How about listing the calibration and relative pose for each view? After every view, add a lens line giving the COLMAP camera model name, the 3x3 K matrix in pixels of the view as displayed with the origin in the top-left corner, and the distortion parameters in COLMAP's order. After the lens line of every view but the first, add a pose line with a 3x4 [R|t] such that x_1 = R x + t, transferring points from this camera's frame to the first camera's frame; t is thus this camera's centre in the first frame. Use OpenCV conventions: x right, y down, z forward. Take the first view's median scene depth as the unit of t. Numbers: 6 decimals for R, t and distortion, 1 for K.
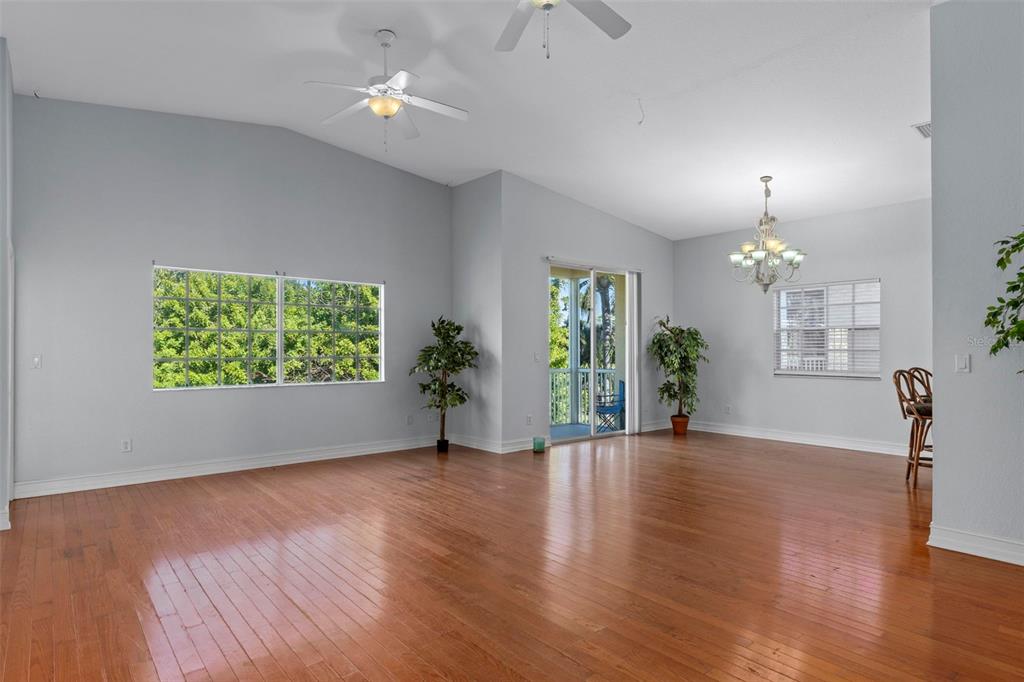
lens RADIAL K [[554.7, 0, 510.2], [0, 554.7, 345.0], [0, 0, 1]] dist [-0.000685, -0.000016]
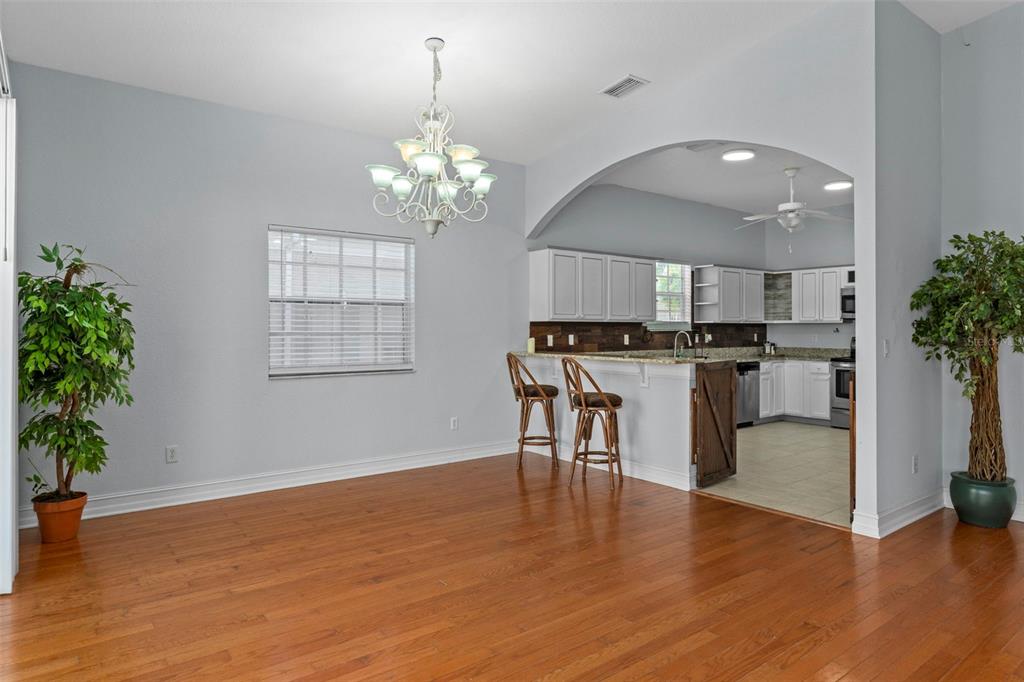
lens RADIAL K [[608.8, 0, 516.1], [0, 608.8, 325.6], [0, 0, 1]] dist [-0.003583, -0.000856]
pose [[0.043665, 0.001138, 0.999046, -0.167629], [-0.012201, 0.999925, -0.000606, -0.001172], [-0.998972, -0.012162, 0.043675, 0.806682]]
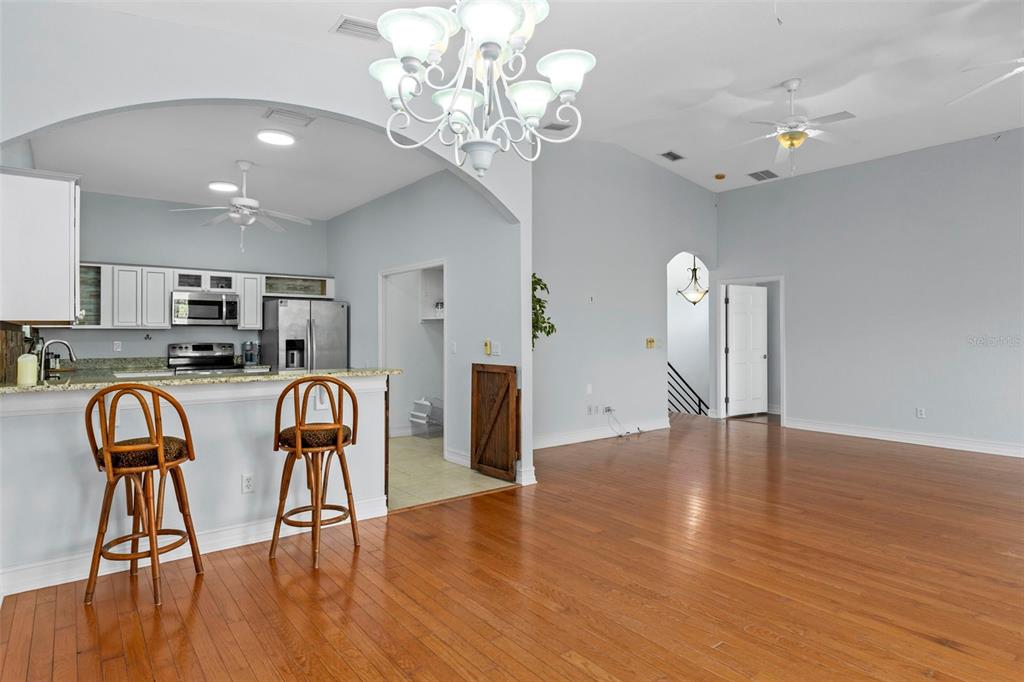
lens RADIAL K [[569.4, 0, 513.8], [0, 569.4, 331.2], [0, 0, 1]] dist [-0.003775, -0.001607]
pose [[-0.999041, -0.000116, 0.043786, 0.383911], [-0.000895, 0.999842, -0.017762, 0.006861], [-0.043777, -0.017784, -0.998883, 1.225898]]
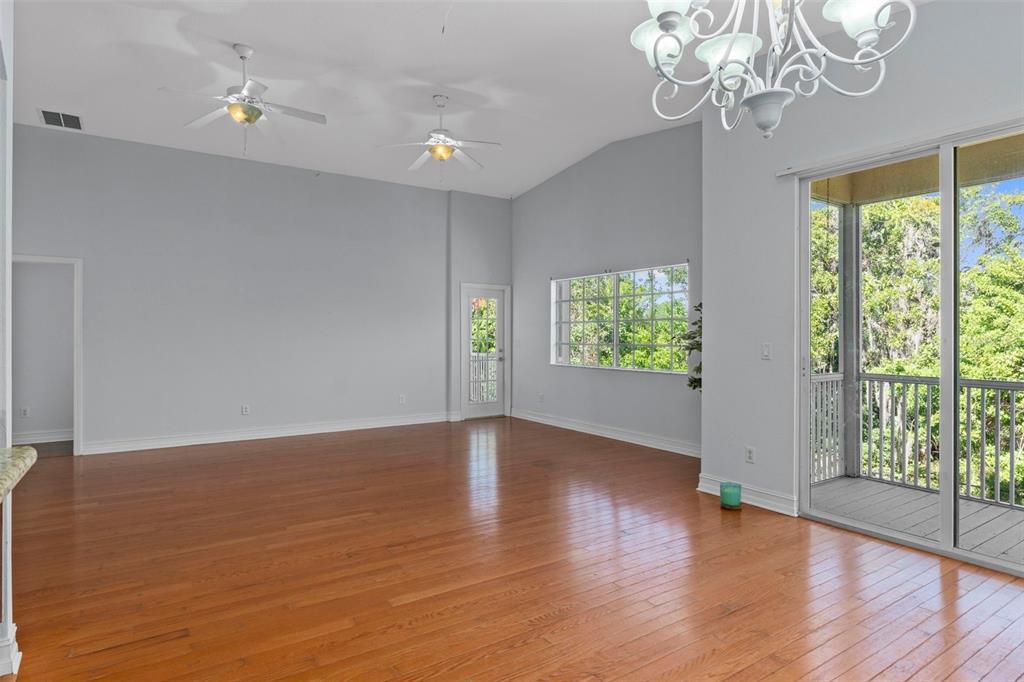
lens RADIAL K [[569.4, 0, 513.8], [0, 569.4, 331.2], [0, 0, 1]] dist [-0.003775, -0.001607]
pose [[-0.121803, -0.006407, -0.992534, 0.683244], [0.012671, 0.999888, -0.008009, 0.001675], [0.992473, -0.013552, -0.121708, 0.832801]]
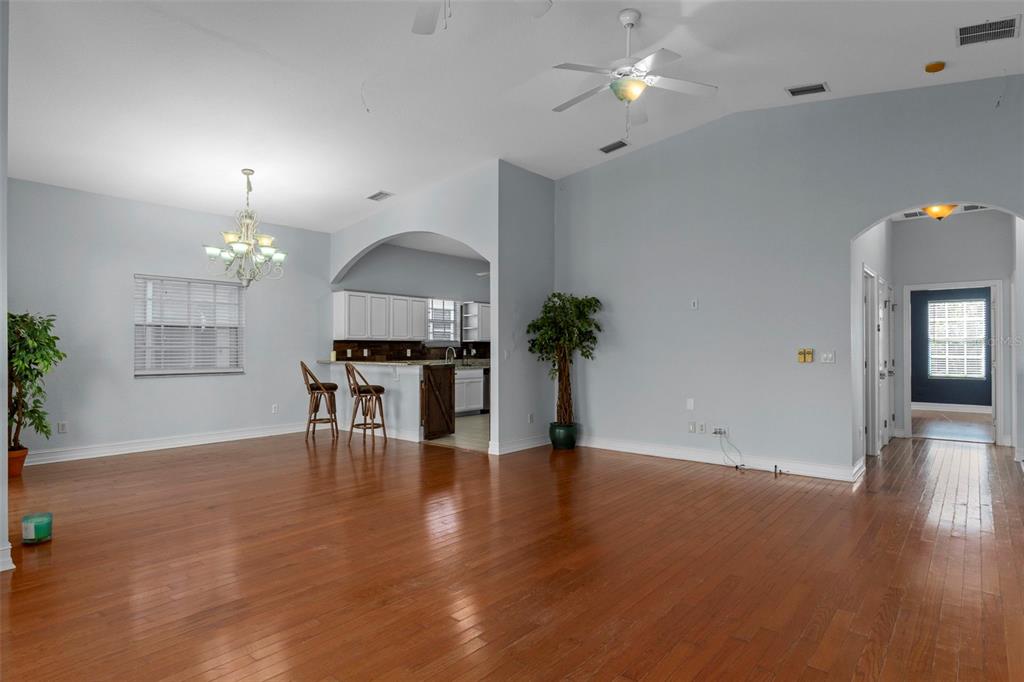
lens RADIAL K [[554.7, 0, 510.2], [0, 554.7, 345.0], [0, 0, 1]] dist [-0.000685, -0.000016]
pose [[-0.175045, 0.001521, 0.984559, -0.535168], [-0.011227, 0.999931, -0.003541, 0.002567], [-0.984496, -0.011673, -0.175016, 0.650950]]
